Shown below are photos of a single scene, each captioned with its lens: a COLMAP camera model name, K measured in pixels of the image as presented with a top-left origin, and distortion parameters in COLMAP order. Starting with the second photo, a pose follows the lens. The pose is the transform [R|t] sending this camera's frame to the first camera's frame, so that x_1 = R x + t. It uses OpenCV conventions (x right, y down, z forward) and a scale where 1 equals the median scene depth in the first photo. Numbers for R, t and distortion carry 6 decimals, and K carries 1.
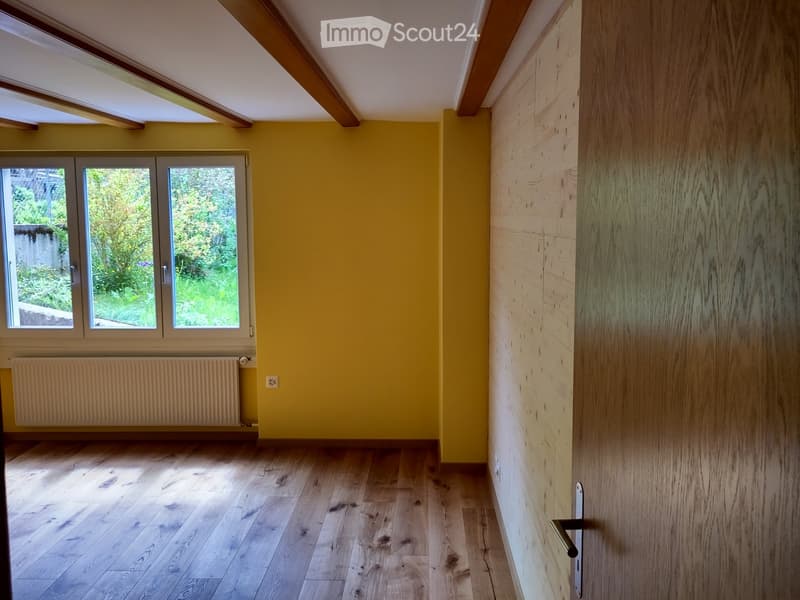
lens RADIAL K [[705.5, 0, 401.8], [0, 705.5, 291.1], [0, 0, 1]] dist [0.046325, -0.017828]
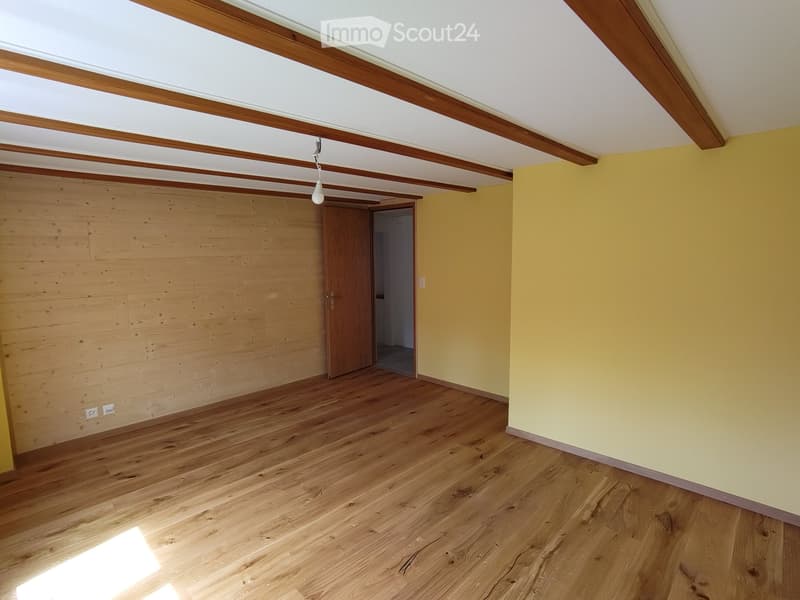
lens RADIAL K [[419.8, 0, 395.4], [0, 419.8, 297.4], [0, 0, 1]] dist [-0.072784, 0.032153]
pose [[-0.748762, -0.071744, 0.658945, -0.926973], [0.079624, 0.977191, 0.196871, -0.117505], [-0.658039, 0.199878, -0.725970, 1.175746]]
